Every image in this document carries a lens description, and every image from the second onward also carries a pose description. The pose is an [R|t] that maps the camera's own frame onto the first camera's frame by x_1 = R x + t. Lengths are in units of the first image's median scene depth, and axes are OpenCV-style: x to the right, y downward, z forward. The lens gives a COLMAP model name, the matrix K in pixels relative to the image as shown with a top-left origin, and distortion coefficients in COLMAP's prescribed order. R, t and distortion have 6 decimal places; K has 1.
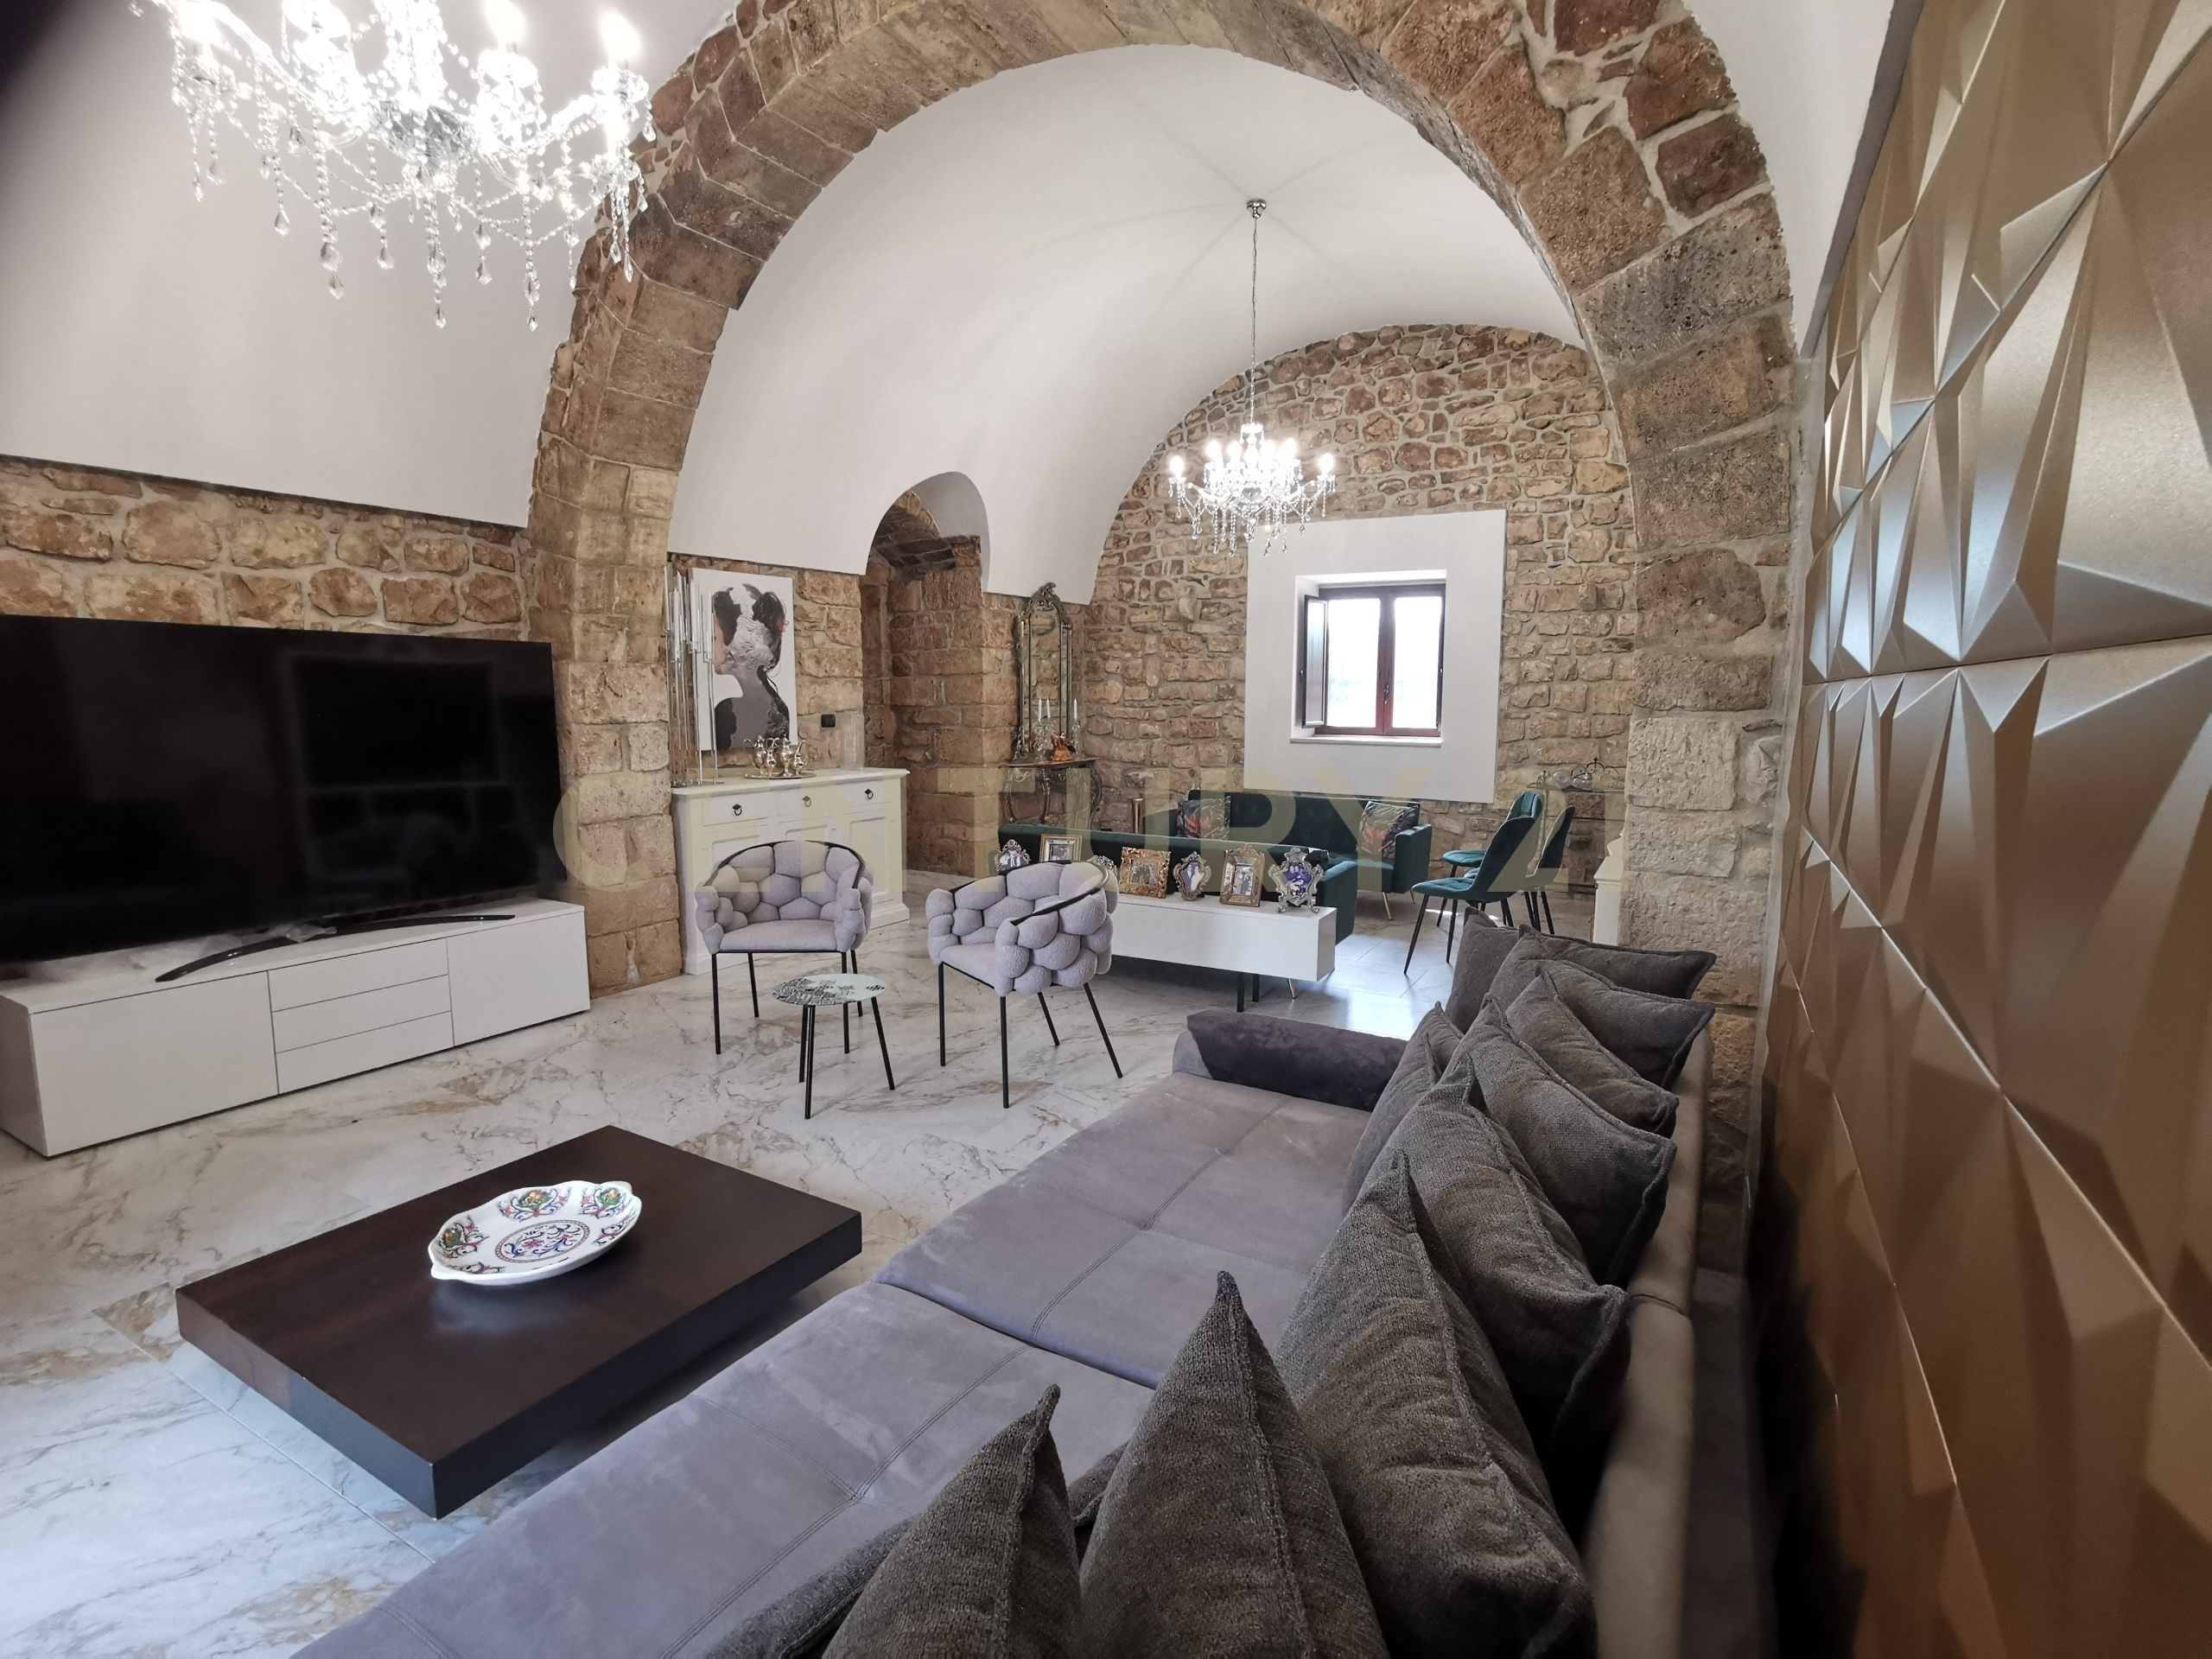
lens RADIAL K [[1058.6, 0, 1125.4], [0, 1058.6, 818.9], [0, 0, 1]] dist [-0.024702, 0.019098]
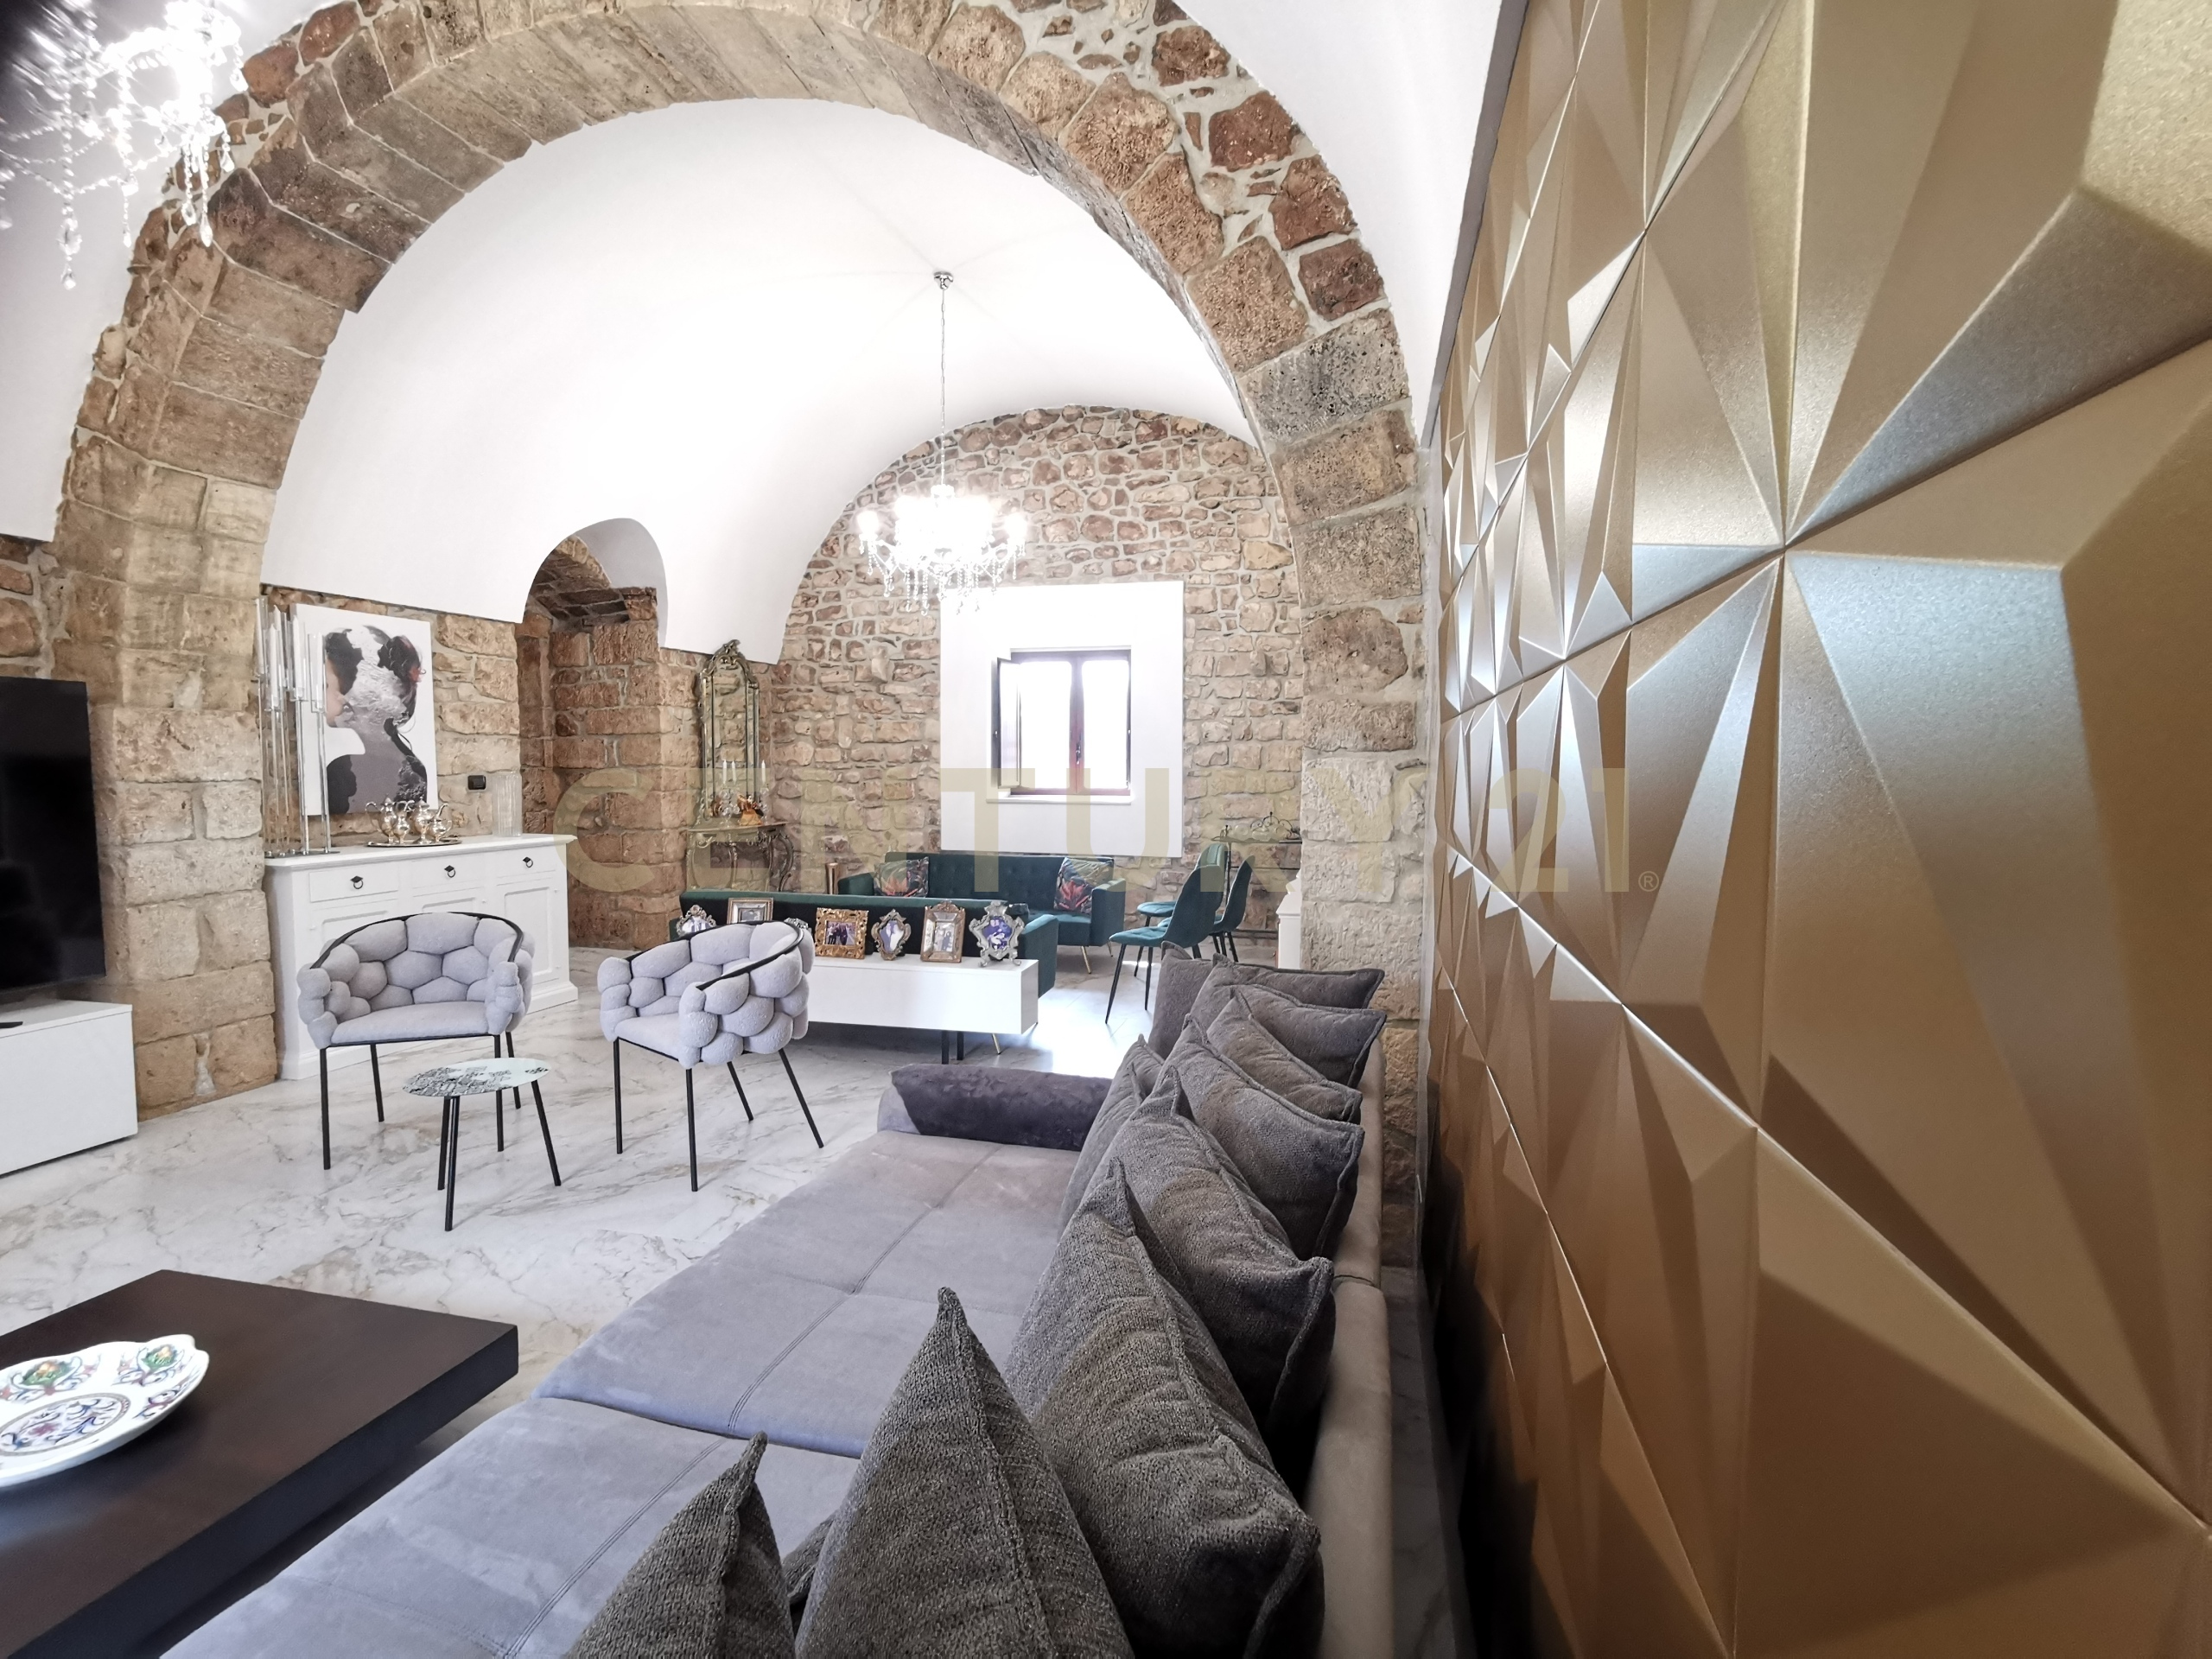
lens RADIAL K [[1058.6, 0, 1115.8], [0, 1058.6, 822.2], [0, 0, 1]] dist [-0.024702, 0.019098]
pose [[0.962053, -0.018395, 0.272241, -0.001501], [0.035816, 0.997606, -0.059160, 0.011747], [-0.270501, 0.066666, 0.960409, 0.002975]]
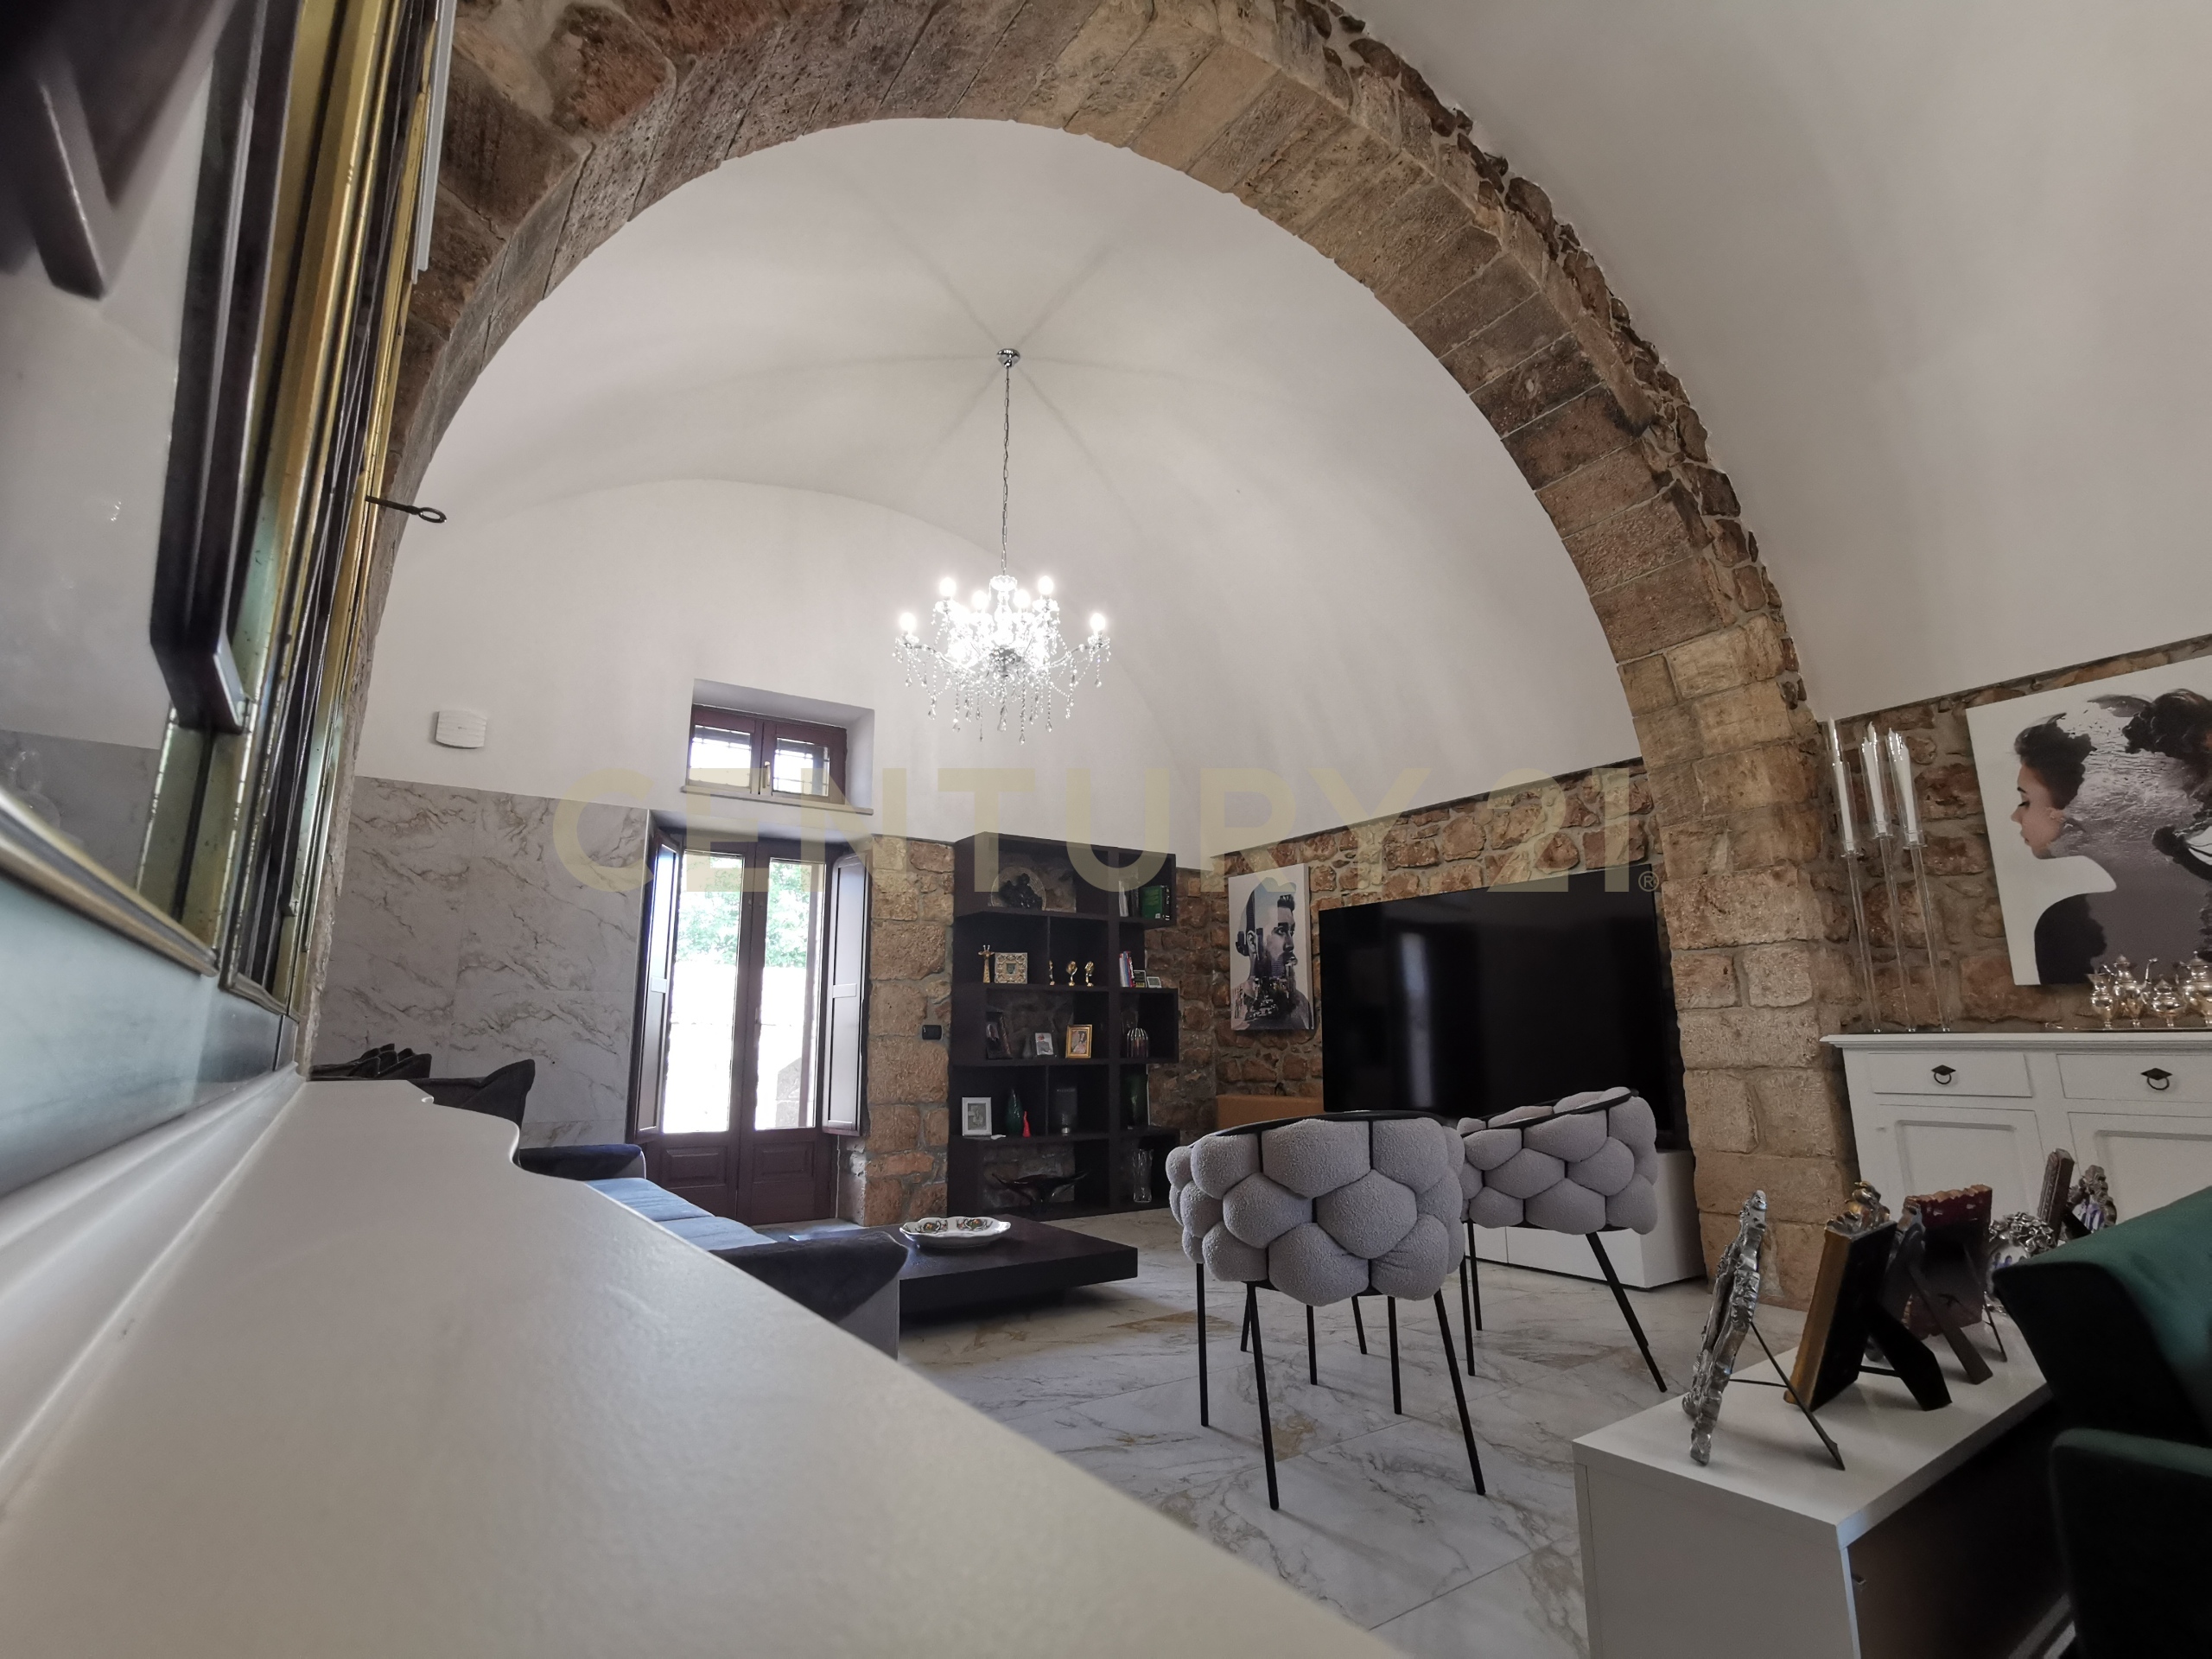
lens RADIAL K [[1058.6, 0, 1100.4], [0, 1058.6, 823.0], [0, 0, 1]] dist [-0.024702, 0.019098]
pose [[-0.435853, -0.192386, -0.879216, 0.317590], [-0.108709, 0.980988, -0.160766, -0.000436], [0.893429, 0.025508, -0.448480, 0.637627]]
